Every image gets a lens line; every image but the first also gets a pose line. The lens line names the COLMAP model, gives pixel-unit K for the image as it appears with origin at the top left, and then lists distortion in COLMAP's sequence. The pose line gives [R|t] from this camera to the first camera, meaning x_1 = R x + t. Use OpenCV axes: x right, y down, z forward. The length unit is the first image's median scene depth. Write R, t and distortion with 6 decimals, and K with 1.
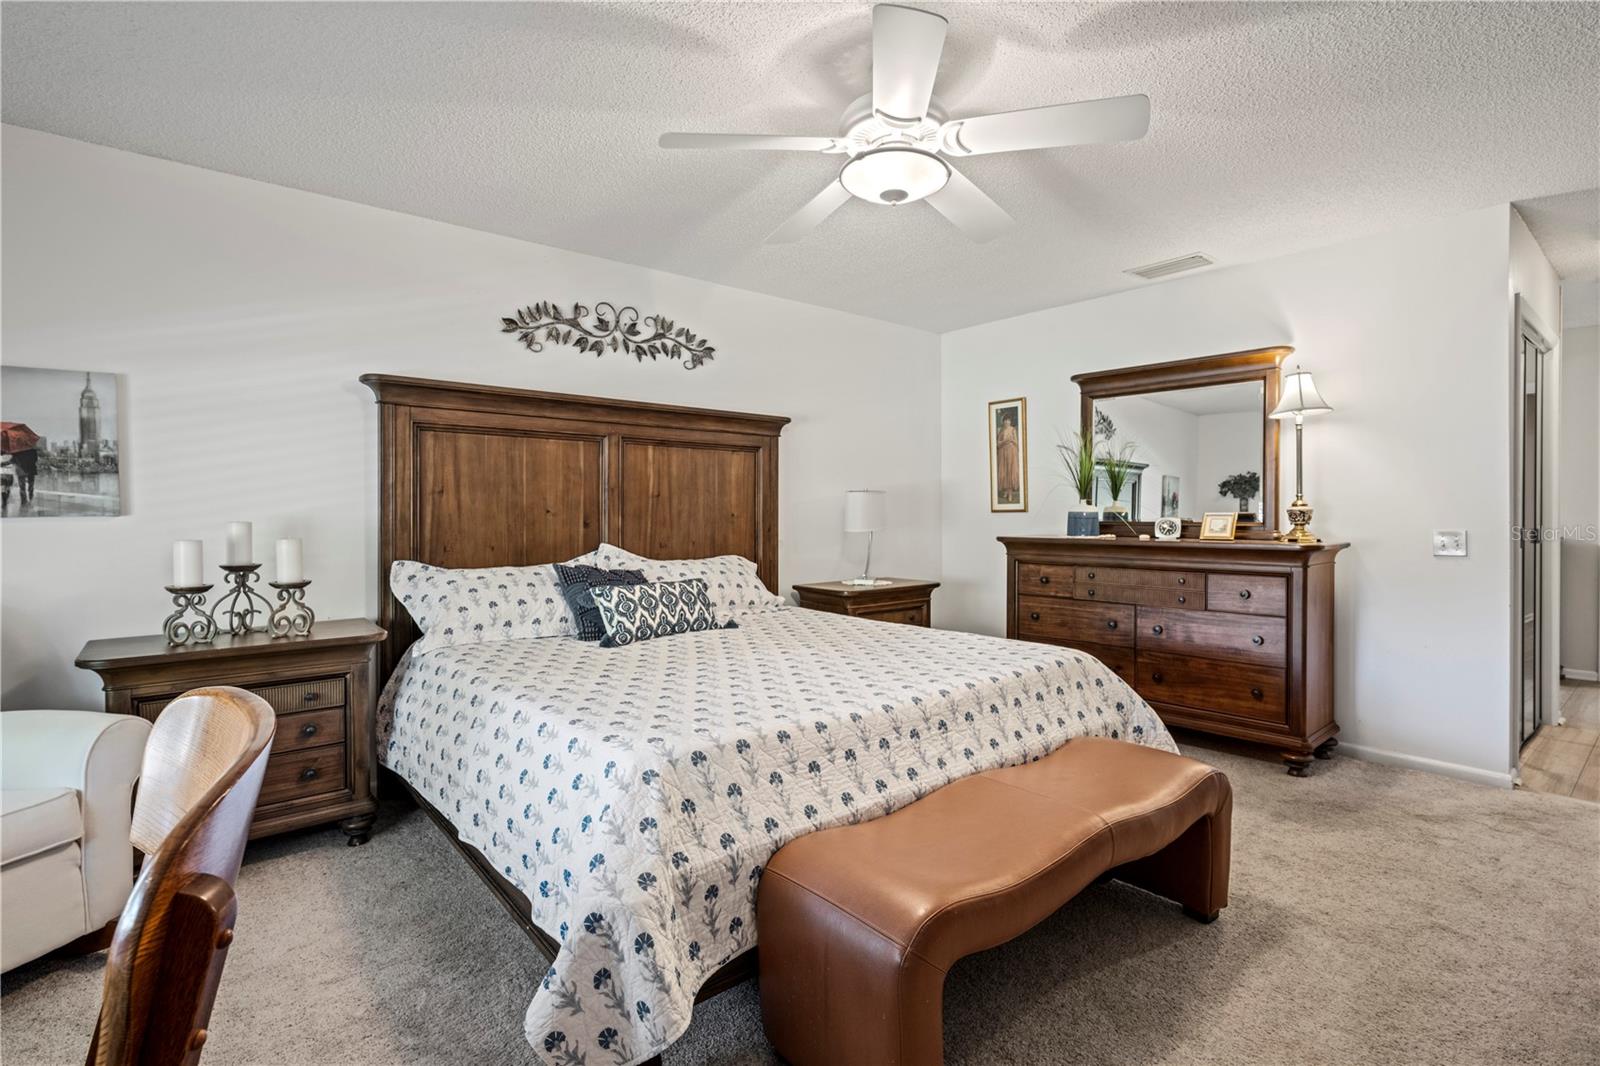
lens RADIAL K [[772.5, 0, 800.9], [0, 772.5, 528.4], [0, 0, 1]] dist [0.000463, 0.000859]
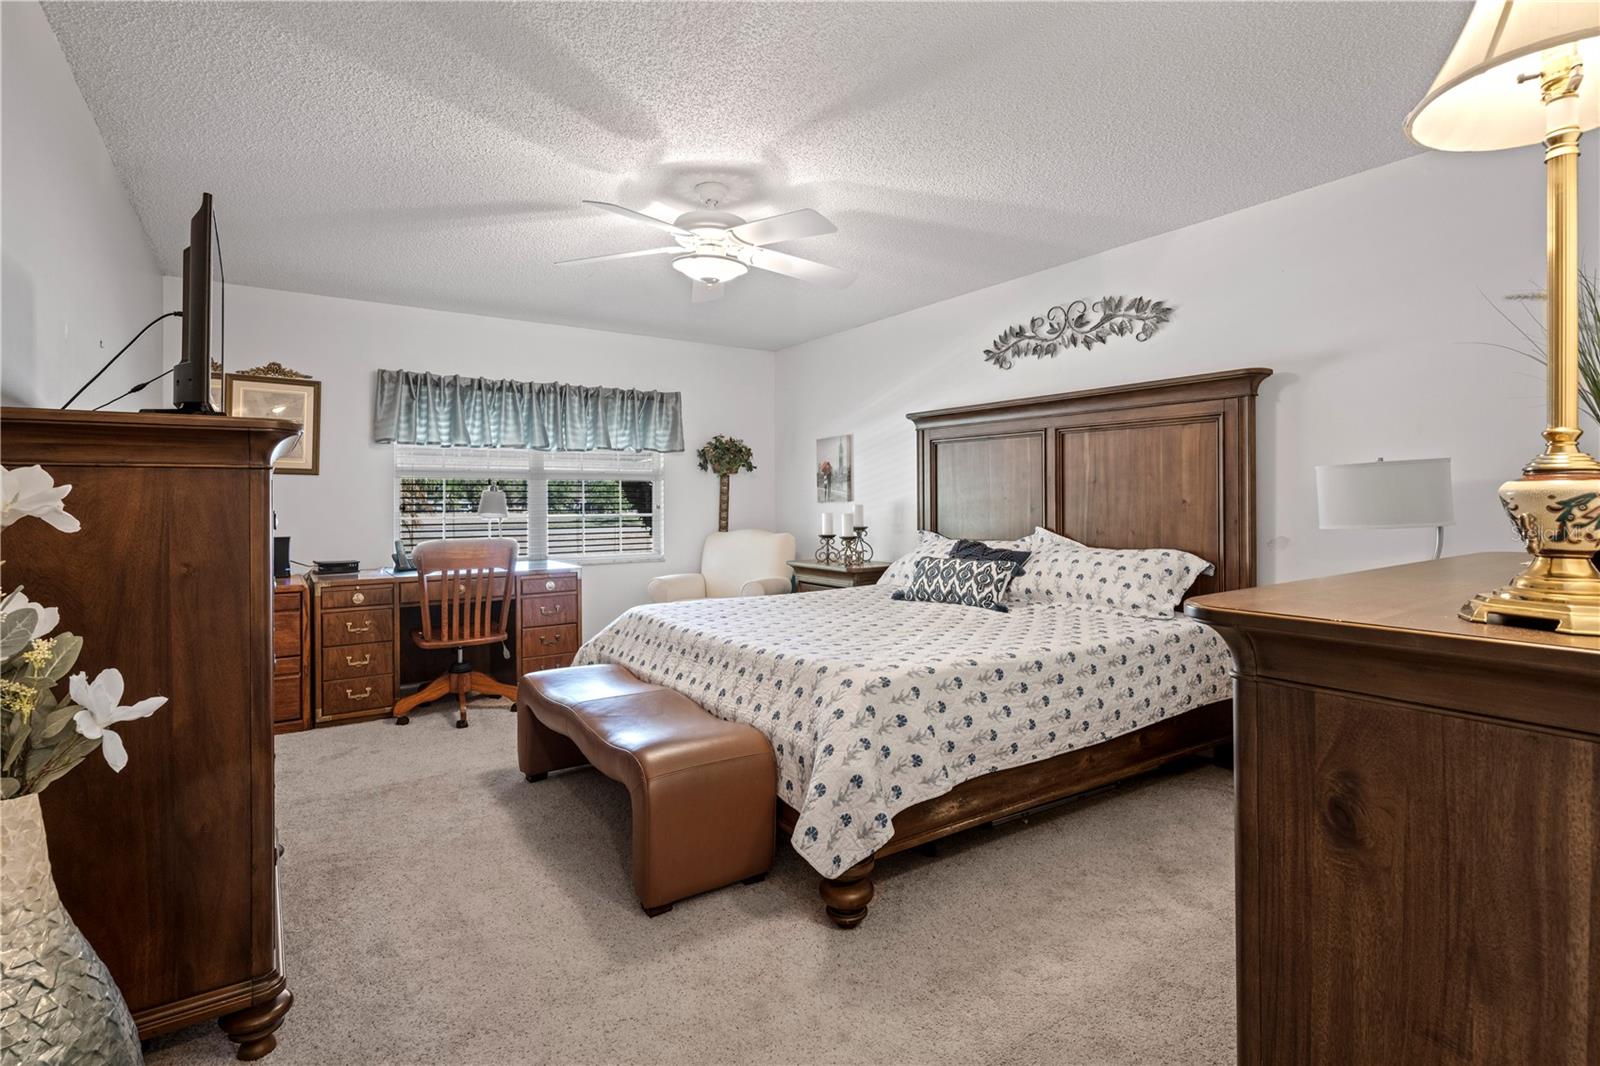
lens RADIAL K [[774.4, 0, 796.2], [0, 774.4, 513.2], [0, 0, 1]] dist [-0.000213, 0.001144]
pose [[-0.108235, 0.019975, -0.993925, 0.873851], [-0.014230, 0.999665, 0.021640, -0.018913], [0.994024, 0.016485, -0.107914, 0.753063]]
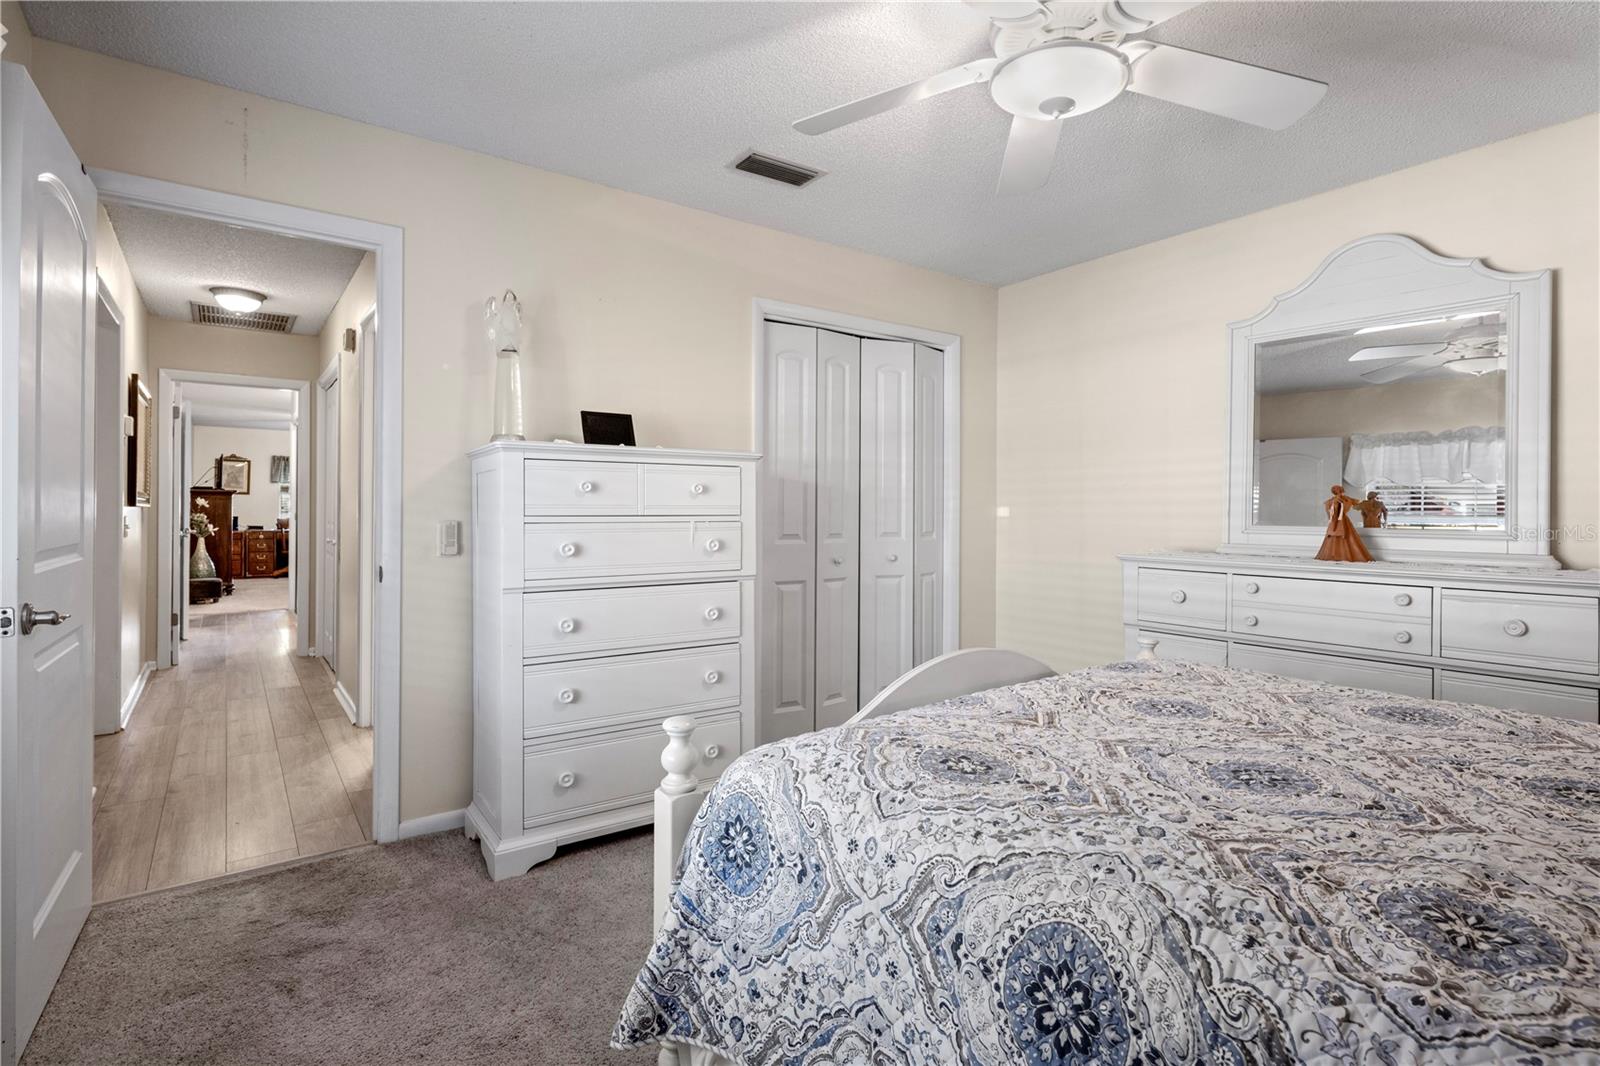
lens RADIAL K [[774.4, 0, 796.2], [0, 774.4, 513.2], [0, 0, 1]] dist [-0.000213, 0.001144]
pose [[-0.073856, 0.010872, -0.997210, 2.049071], [-0.019469, 0.999734, 0.012342, -0.036193], [0.997079, 0.020326, -0.073625, 1.749507]]
